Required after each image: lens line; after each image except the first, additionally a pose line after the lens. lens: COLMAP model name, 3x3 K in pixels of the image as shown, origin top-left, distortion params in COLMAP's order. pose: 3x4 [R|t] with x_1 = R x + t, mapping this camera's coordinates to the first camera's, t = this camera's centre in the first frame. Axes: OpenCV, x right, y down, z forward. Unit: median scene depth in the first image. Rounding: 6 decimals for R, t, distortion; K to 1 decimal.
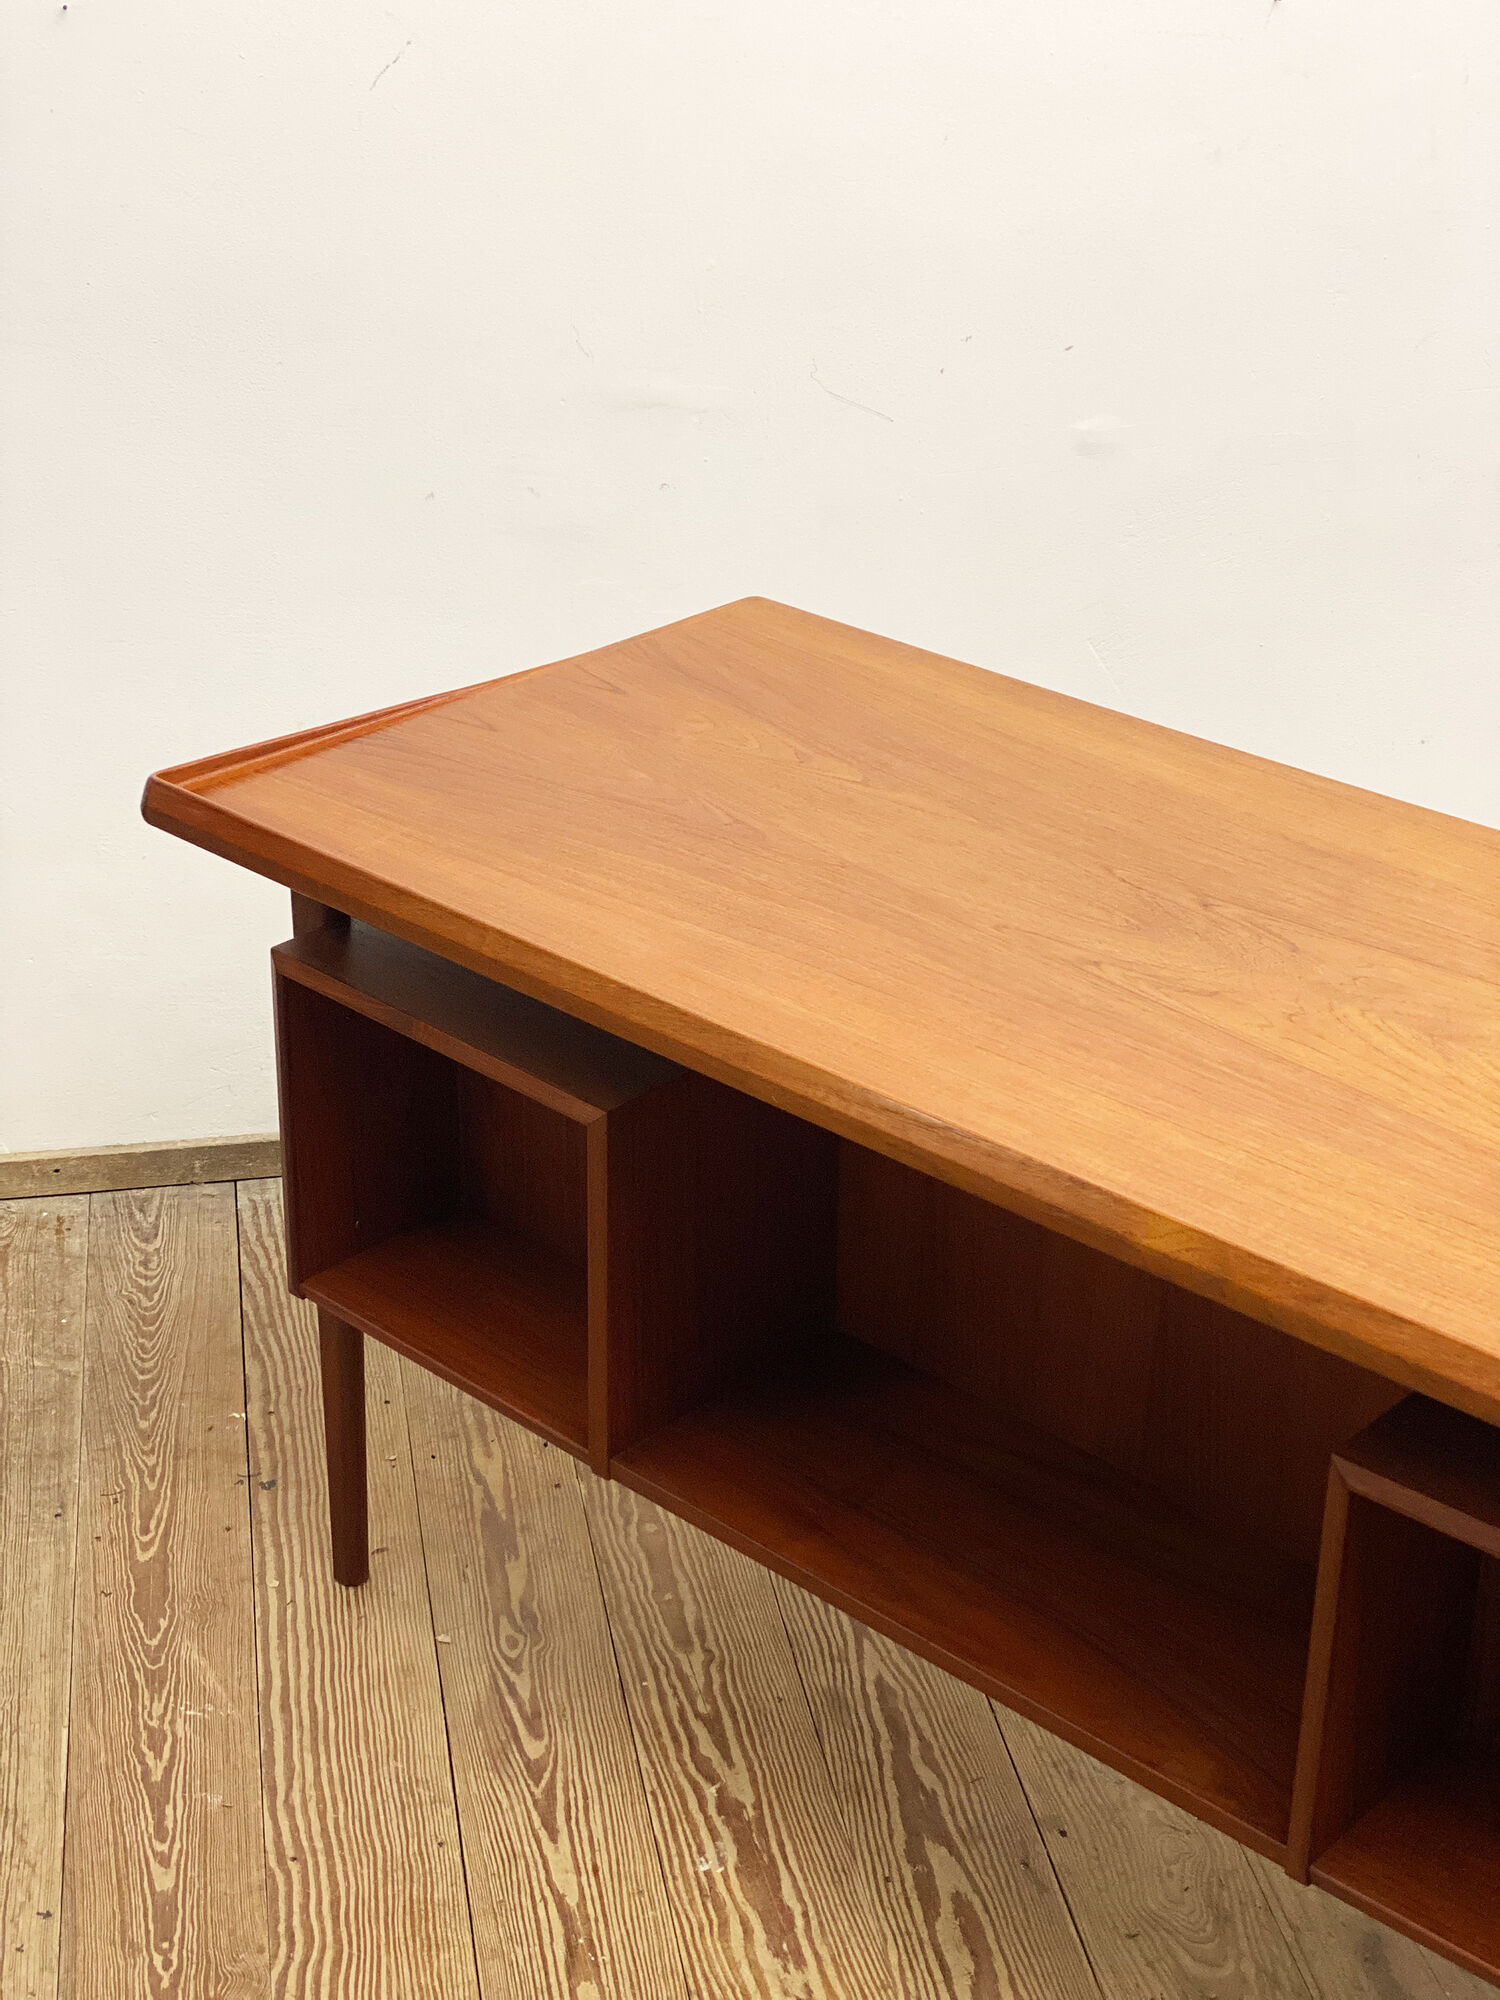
lens RADIAL K [[2925.6, 0, 750.0], [0, 2925.6, 1000.0], [0, 0, 1]] dist [0.164008, -0.510114]
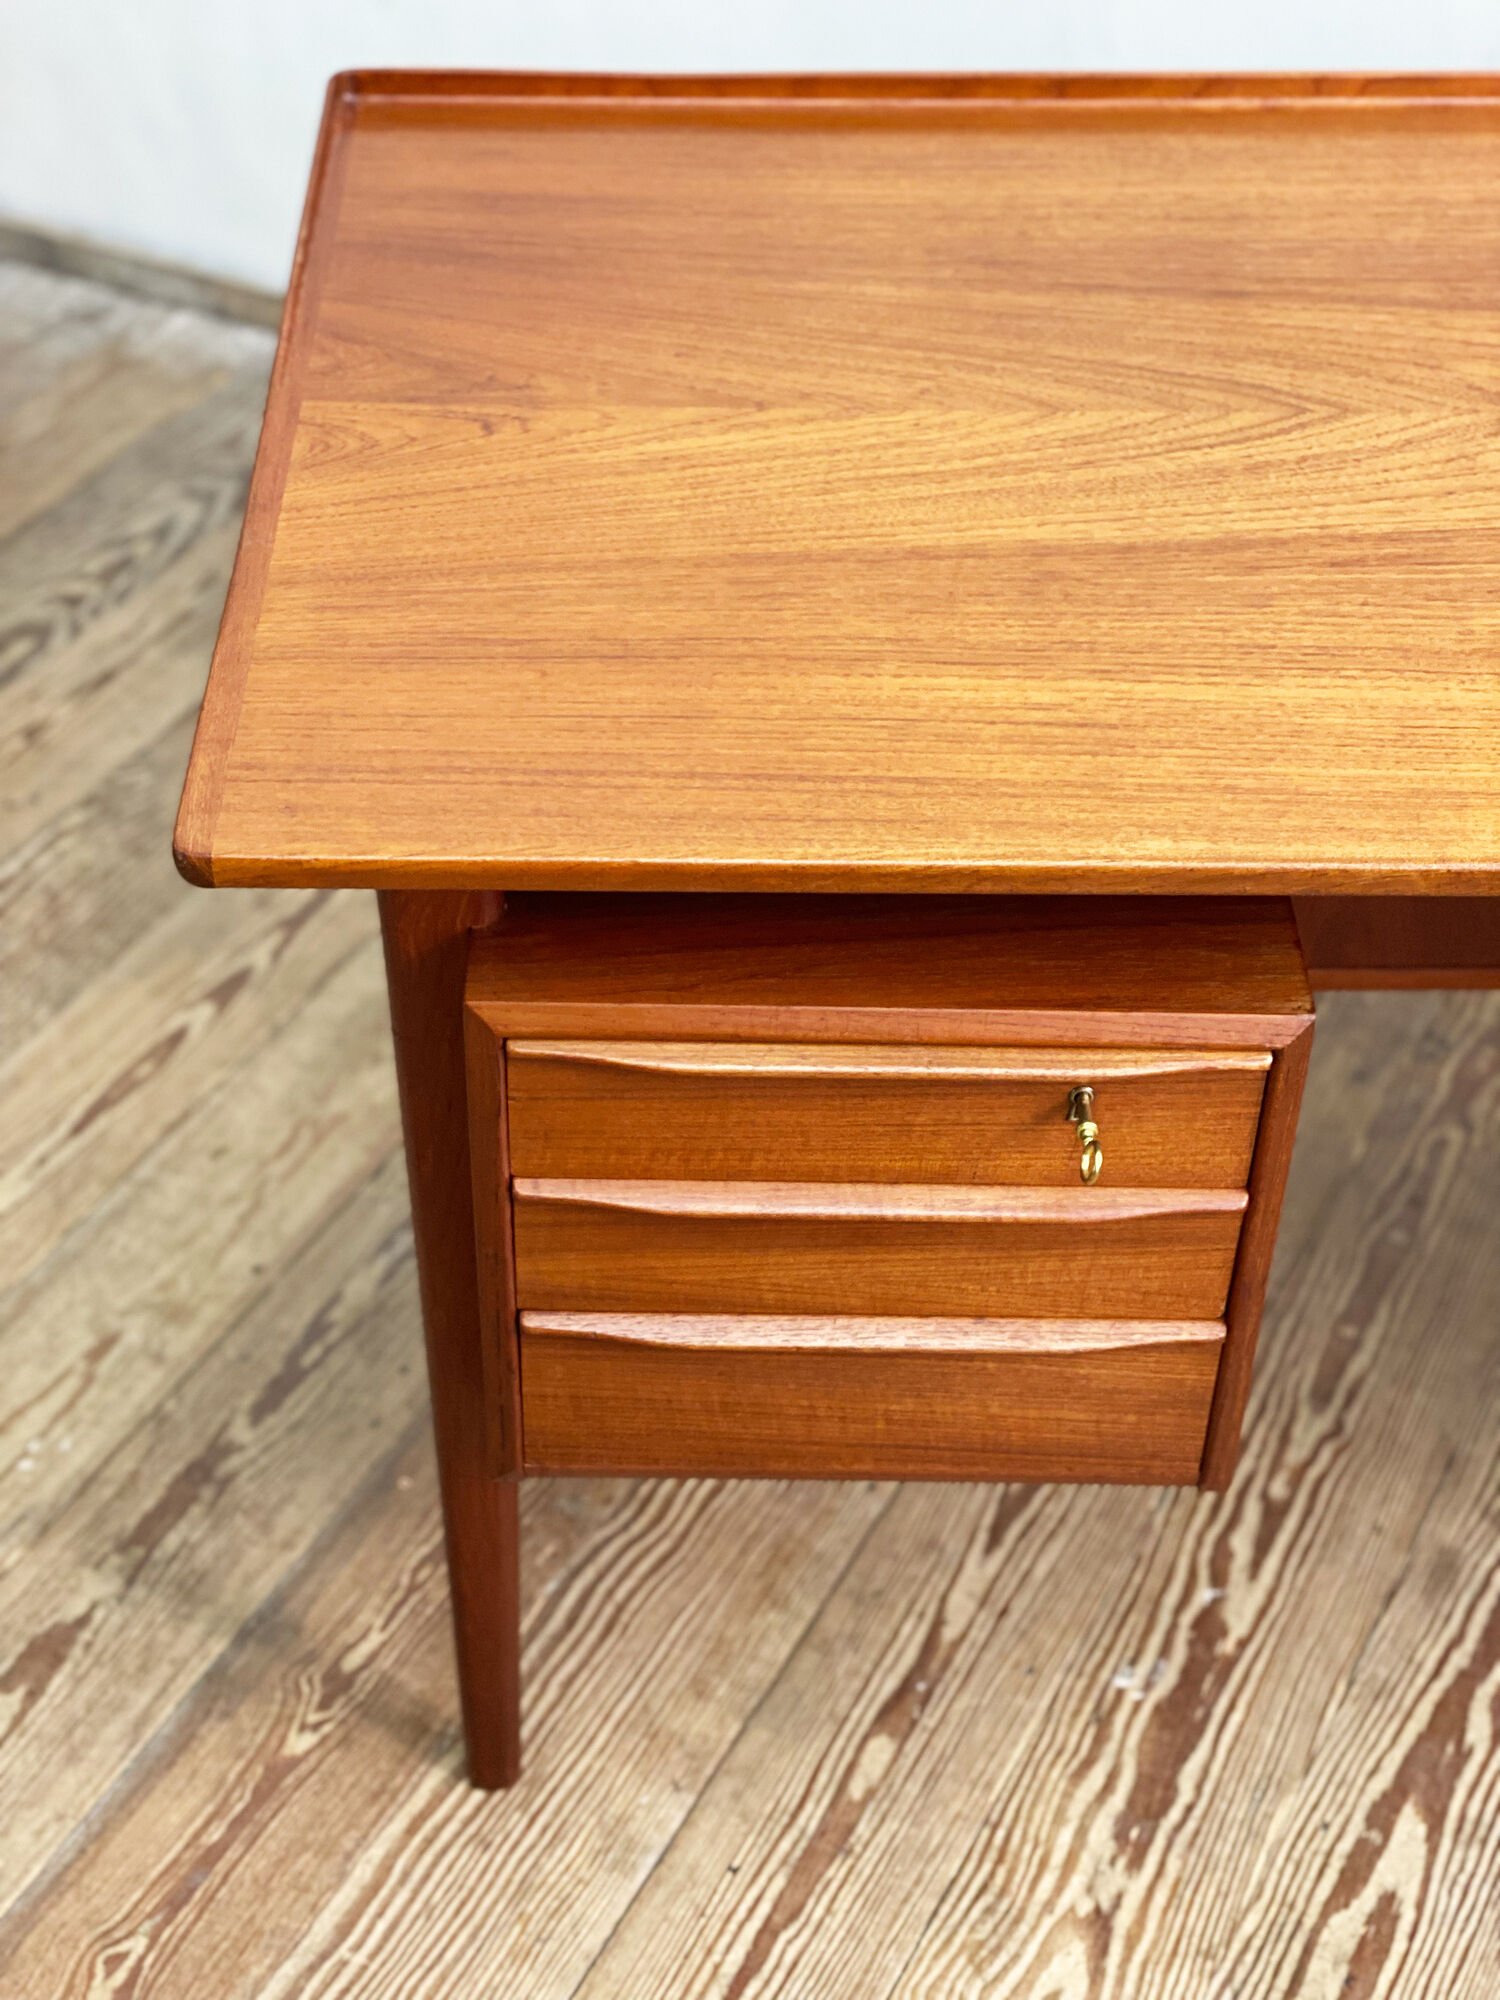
lens RADIAL K [[2925.6, 0, 750.0], [0, 2925.6, 1000.0], [0, 0, 1]] dist [0.164008, -0.510114]
pose [[0.783330, 0.399069, -0.476589, 0.190610], [-0.272001, 0.909464, 0.314468, -0.077544], [0.558935, -0.116699, 0.820958, 0.314747]]
